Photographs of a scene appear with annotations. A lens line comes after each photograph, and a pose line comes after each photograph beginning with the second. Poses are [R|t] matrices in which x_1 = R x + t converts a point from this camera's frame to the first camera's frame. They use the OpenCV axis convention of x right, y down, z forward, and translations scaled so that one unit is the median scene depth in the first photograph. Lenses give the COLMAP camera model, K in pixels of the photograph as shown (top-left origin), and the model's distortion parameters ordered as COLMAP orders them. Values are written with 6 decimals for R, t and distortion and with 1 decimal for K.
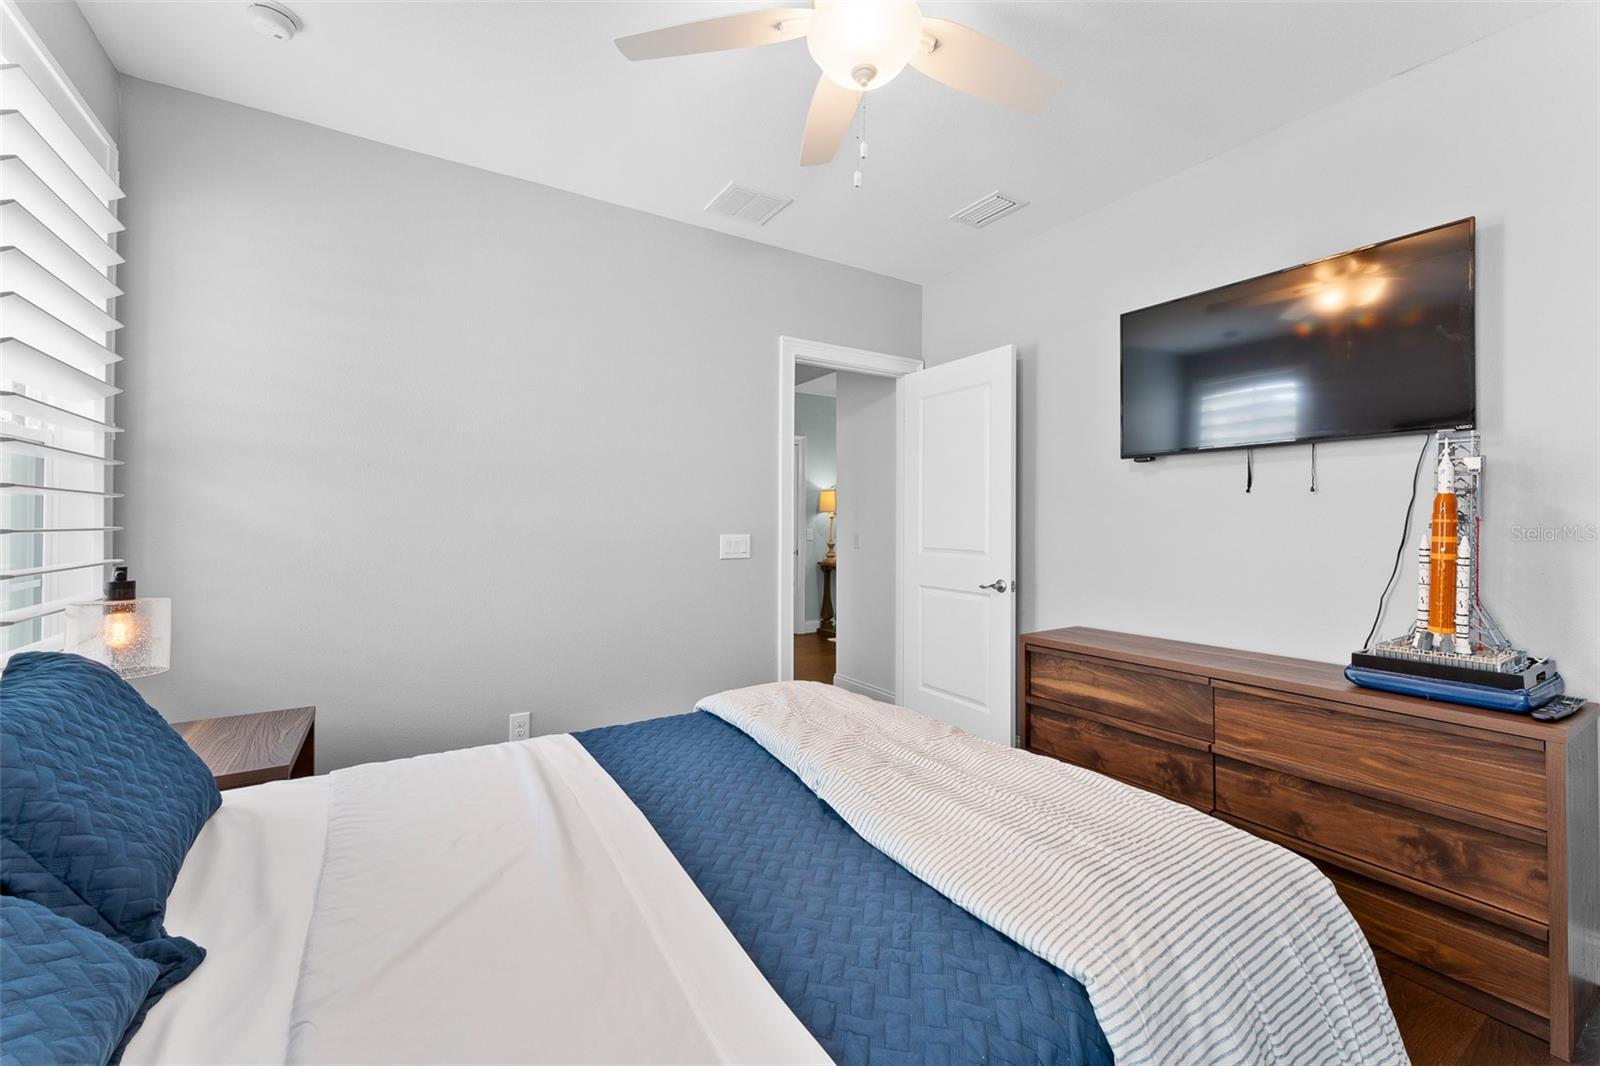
lens RADIAL K [[642.5, 0, 805.7], [0, 642.5, 511.6], [0, 0, 1]] dist [-0.000214, -0.000038]
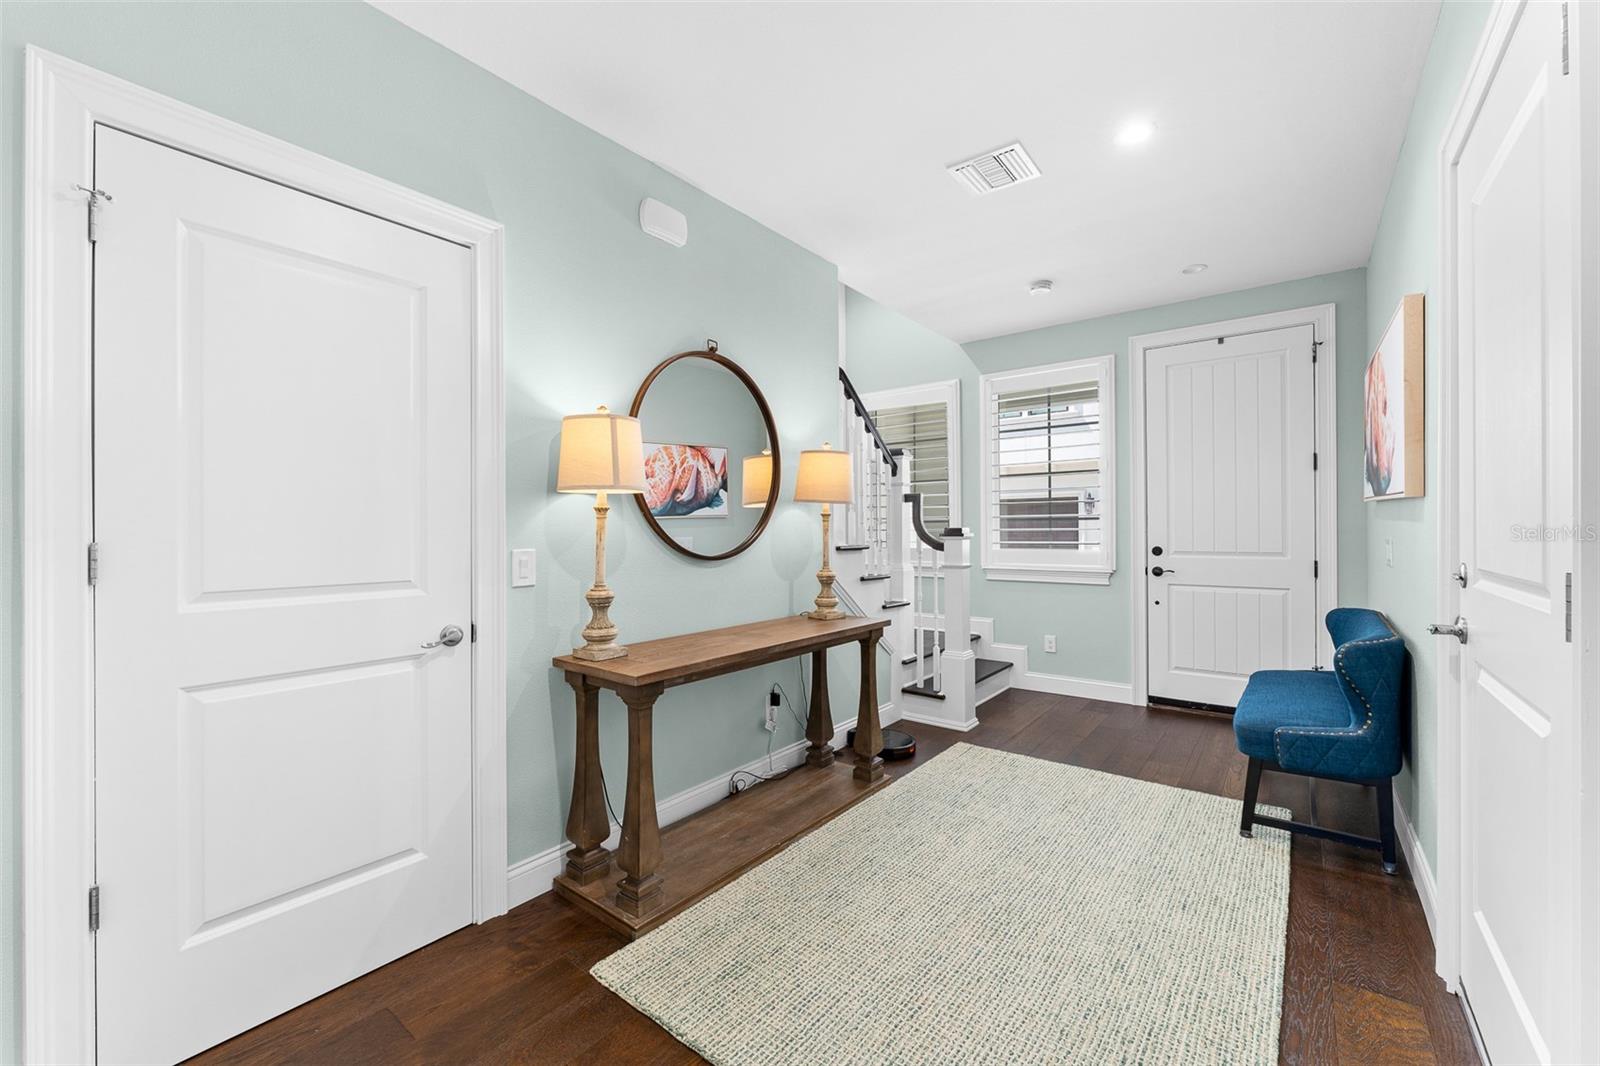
lens RADIAL K [[652.0, 0, 800.0], [0, 652.0, 533.0], [0, 0, 1]] dist [-0.001566, -0.000150]
pose [[0.938098, -0.008851, 0.346257, 0.021840], [0.003485, 0.999864, 0.016114, 0.015656], [-0.346352, -0.013910, 0.938001, 0.677023]]
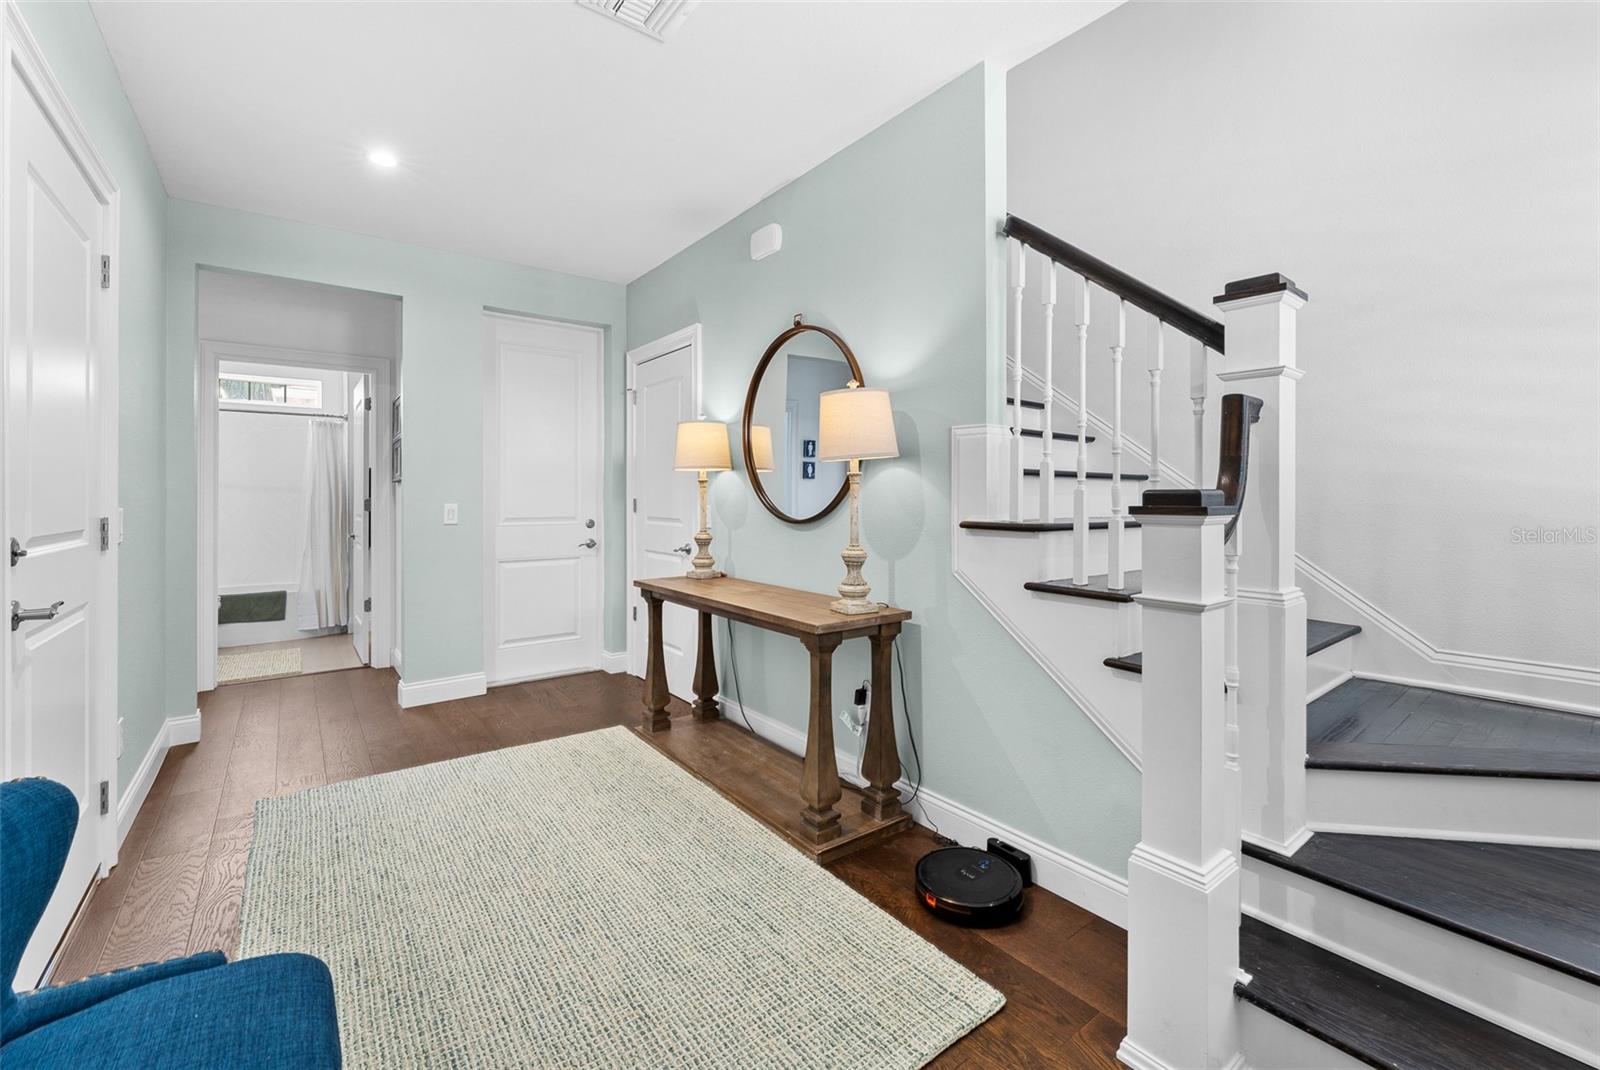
lens RADIAL K [[674.0, 0, 793.2], [0, 674.0, 497.4], [0, 0, 1]] dist [-0.009638, -0.000178]
pose [[0.078904, -0.001237, -0.996881, 0.520689], [0.008582, 0.999963, -0.000562, 0.021946], [0.996845, -0.008511, 0.078912, 1.017935]]
